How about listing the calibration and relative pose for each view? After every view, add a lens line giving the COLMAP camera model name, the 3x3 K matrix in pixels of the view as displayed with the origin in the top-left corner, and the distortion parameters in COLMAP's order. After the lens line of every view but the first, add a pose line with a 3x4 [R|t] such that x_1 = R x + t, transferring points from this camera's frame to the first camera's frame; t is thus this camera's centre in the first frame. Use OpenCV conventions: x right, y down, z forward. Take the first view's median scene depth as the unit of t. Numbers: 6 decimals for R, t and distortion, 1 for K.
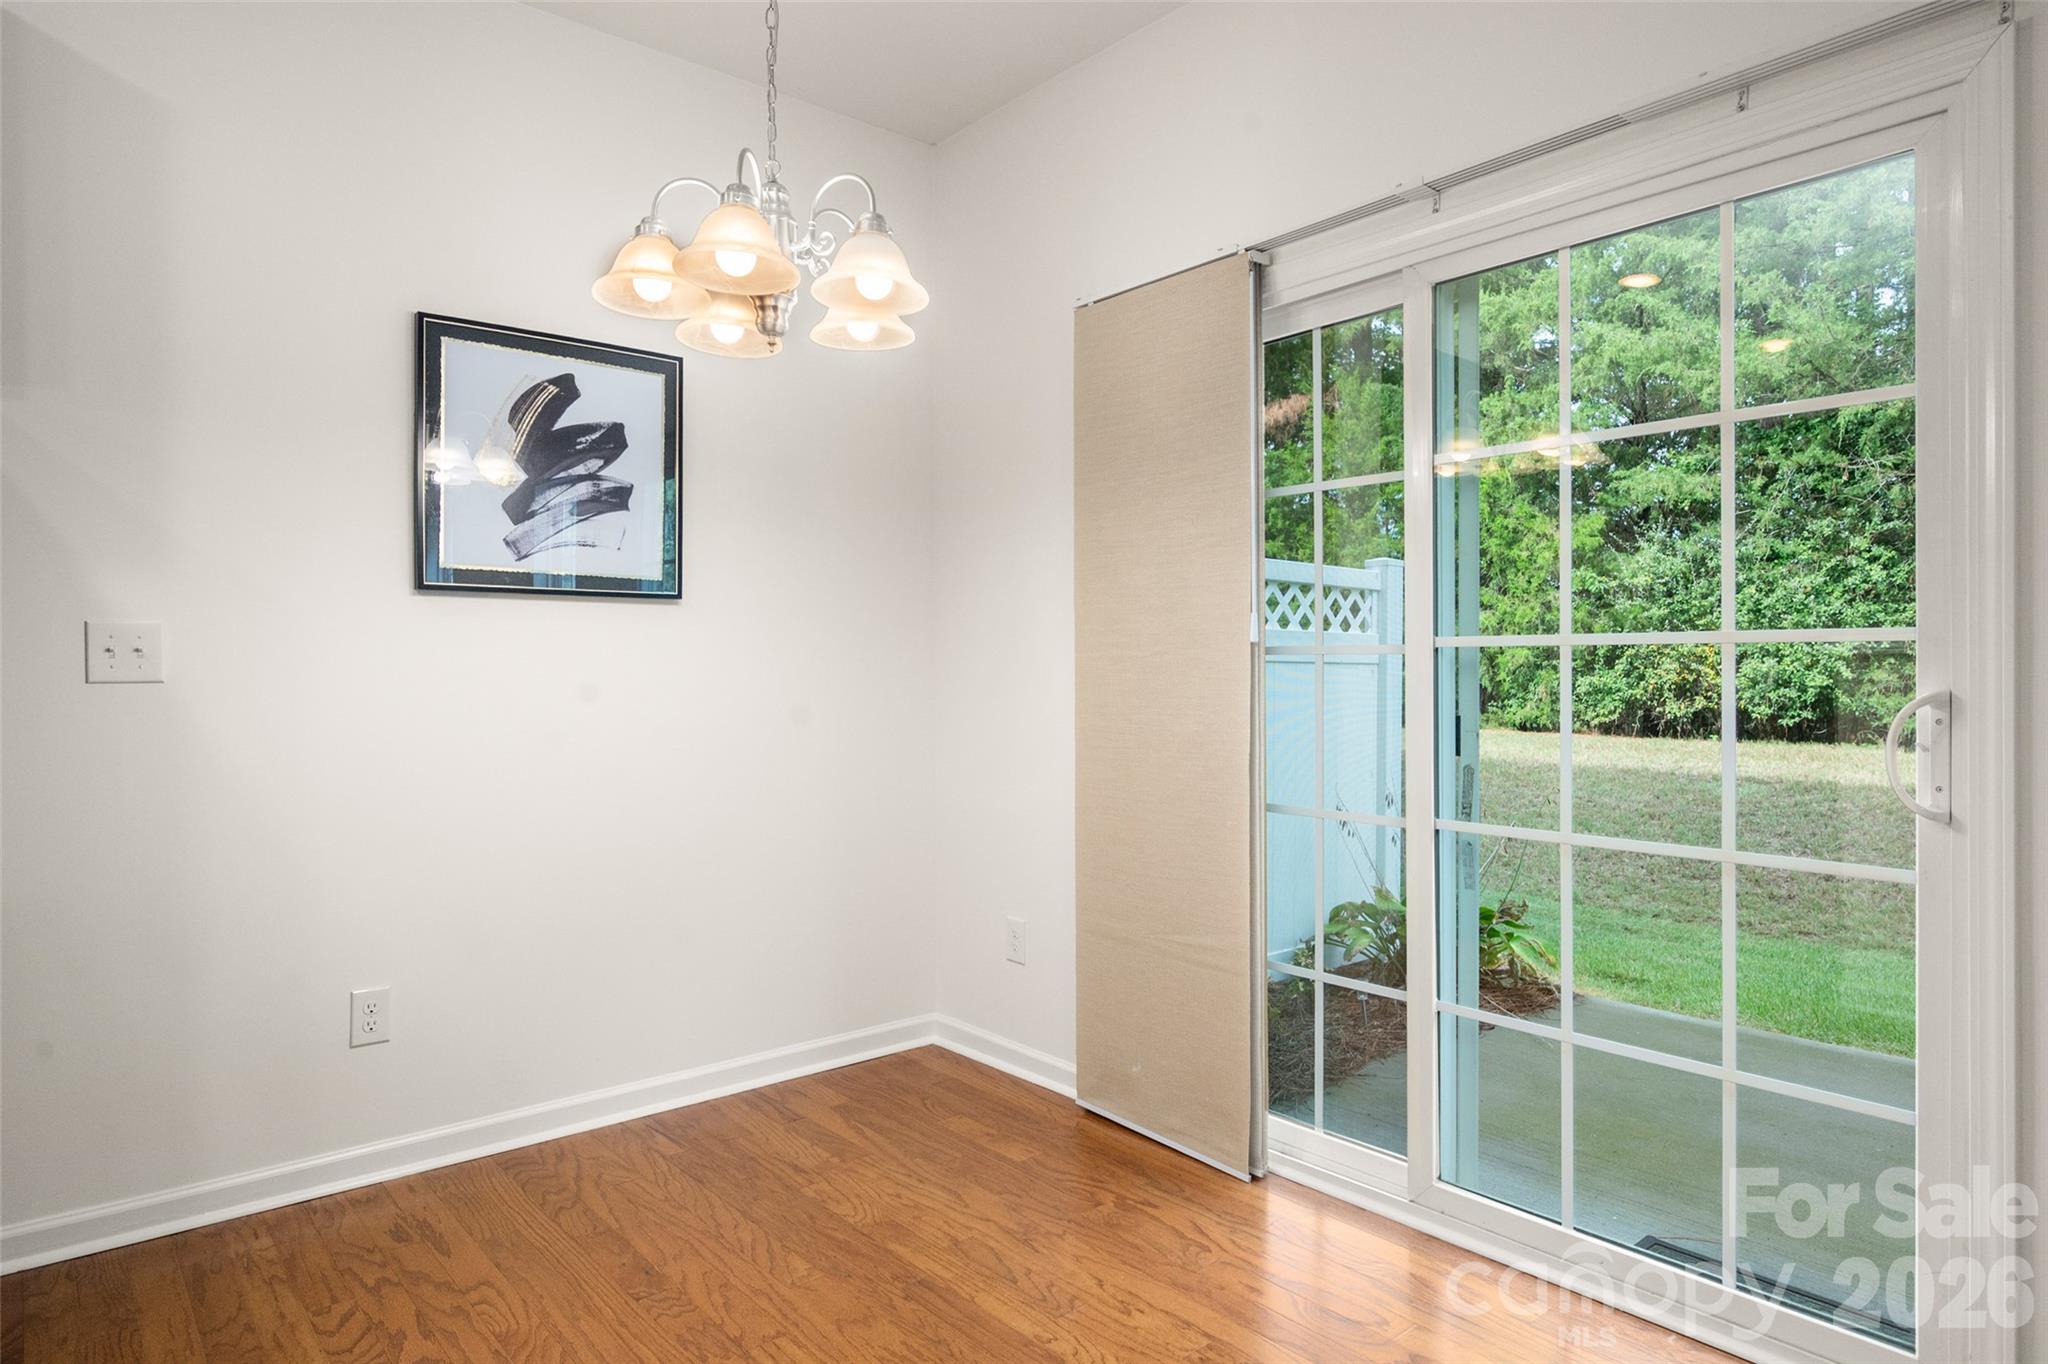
lens RADIAL K [[1191.2, 0, 1027.7], [0, 1191.2, 675.4], [0, 0, 1]] dist [-0.002517, 0.000994]
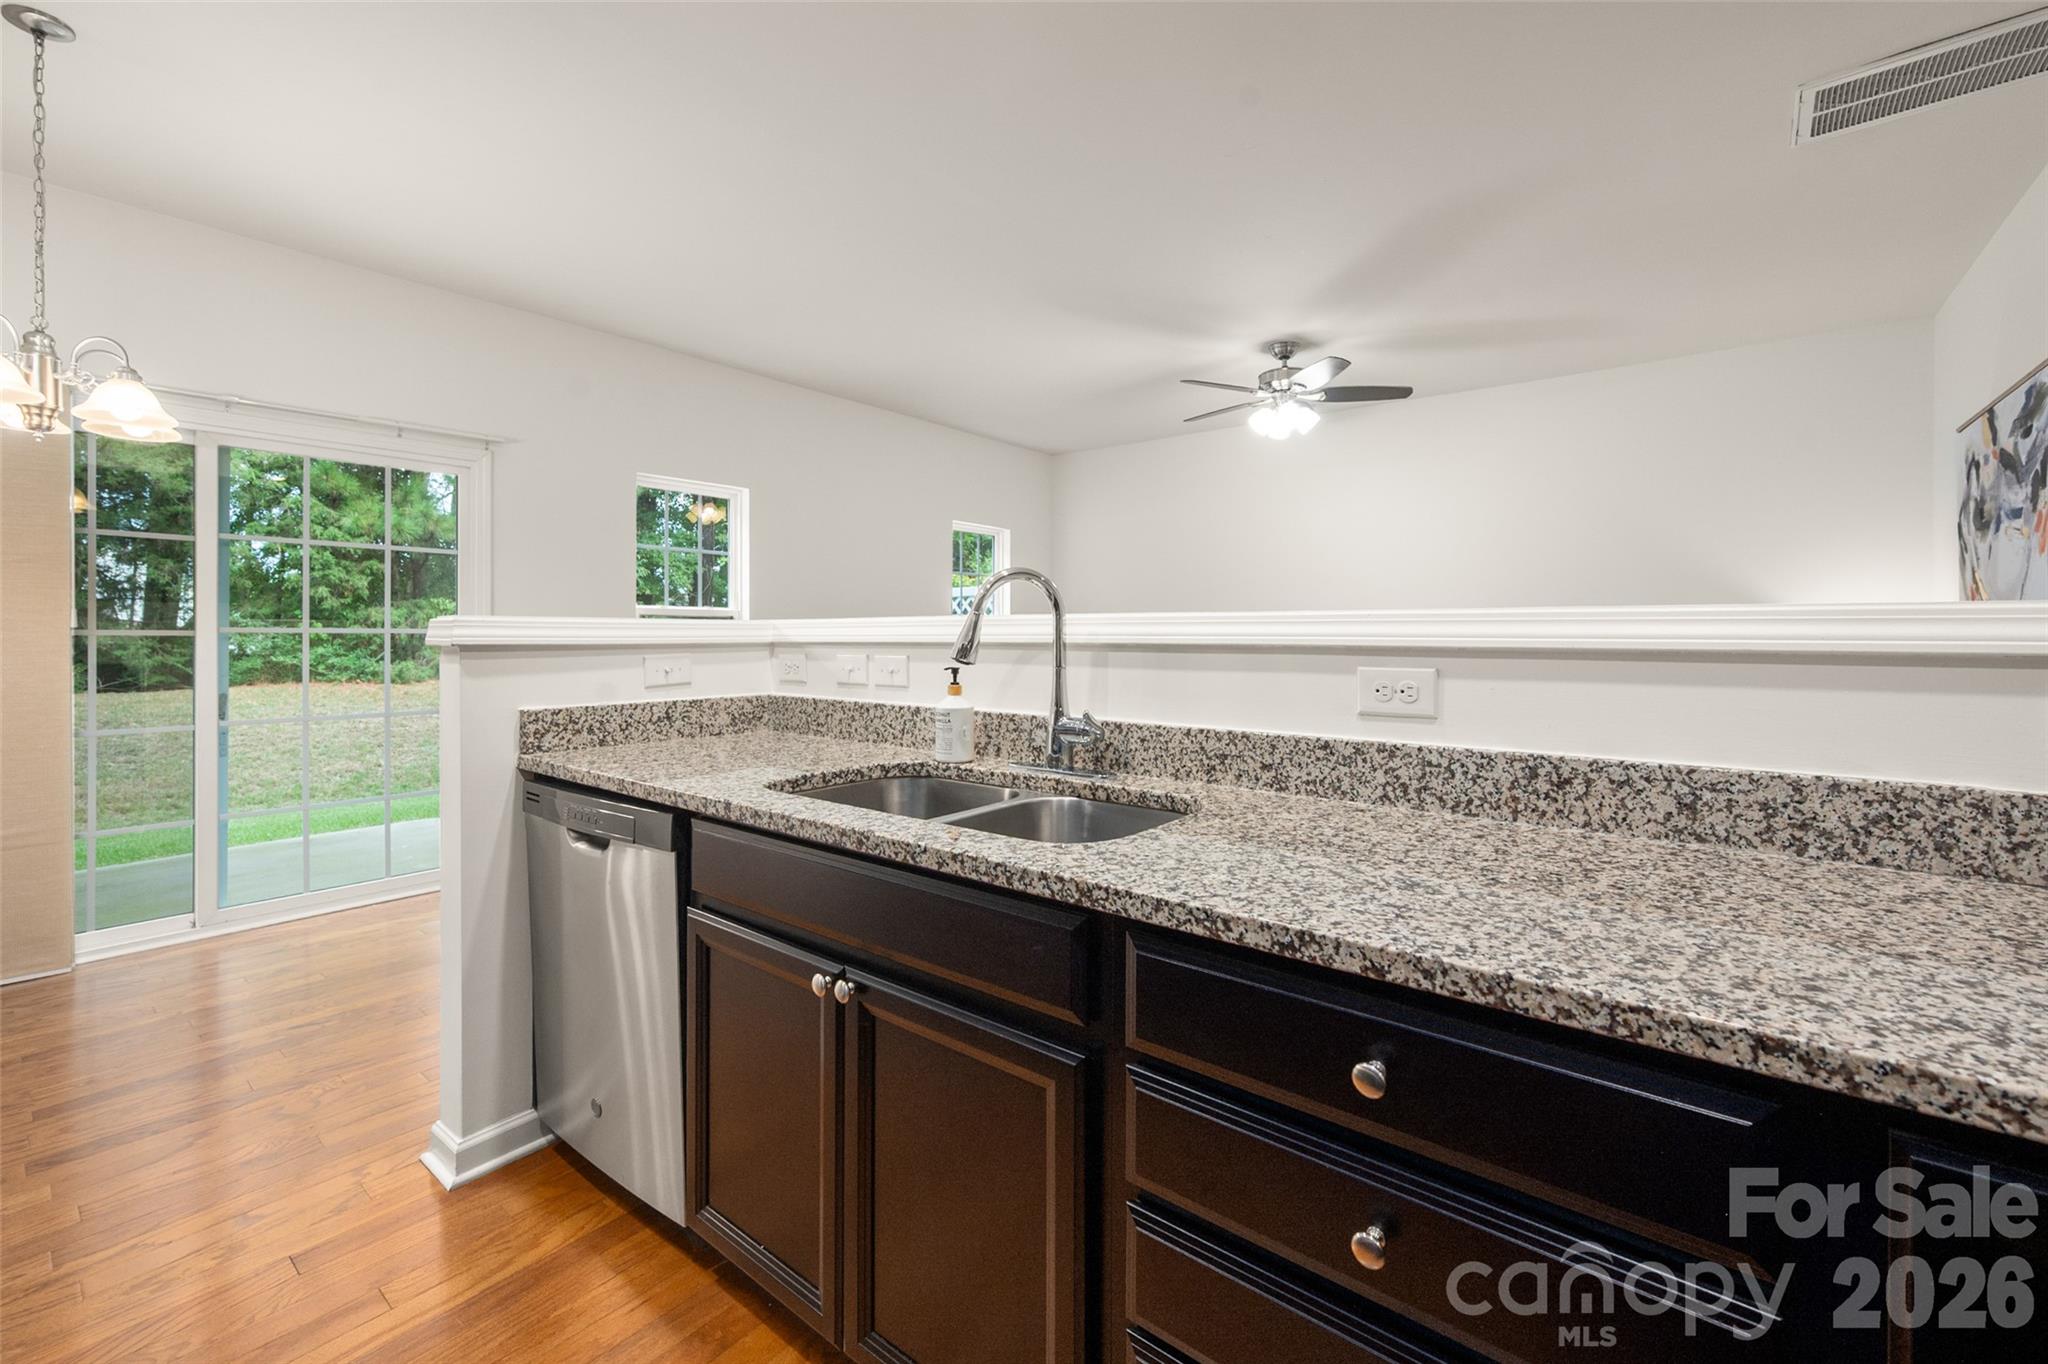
lens RADIAL K [[843.0, 0, 1051.5], [0, 843.0, 633.3], [0, 0, 1]] dist [-0.000365, 0.000048]
pose [[-0.209558, 0.001572, 0.977795, -1.052289], [0.002014, 0.999997, -0.001176, -0.014610], [-0.977794, 0.001722, -0.209560, -0.031642]]
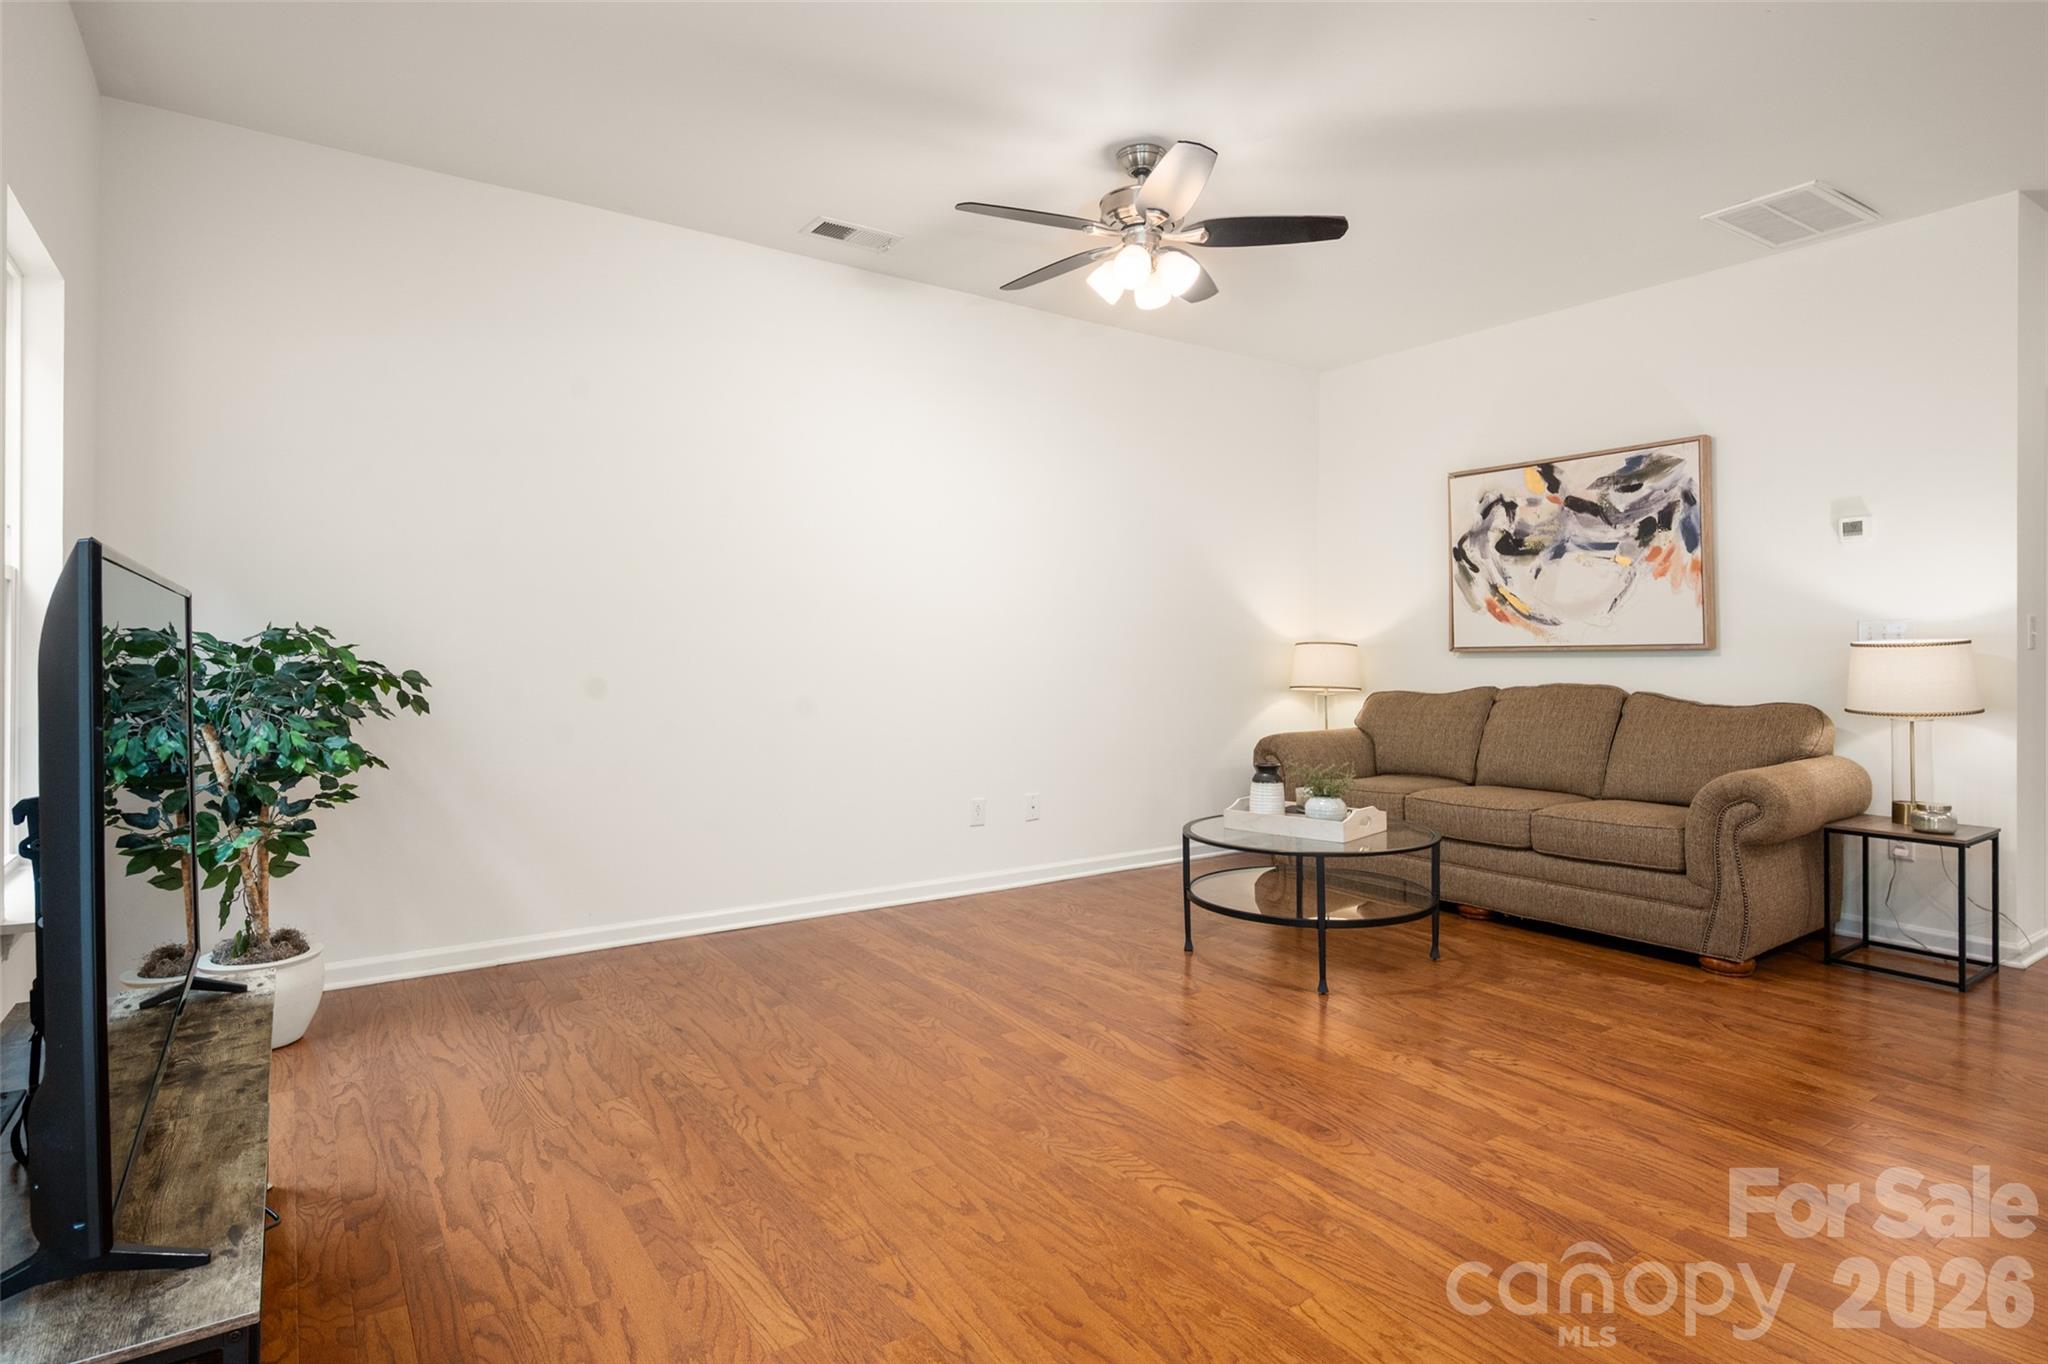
lens RADIAL K [[1064.4, 0, 1027.5], [0, 1064.4, 645.4], [0, 0, 1]] dist [-0.002456, -0.000770]
pose [[-0.995760, -0.001164, 0.091981, 0.405956], [-0.000896, 0.999995, 0.002953, -0.001354], [-0.091984, 0.002858, -0.995756, 0.416494]]
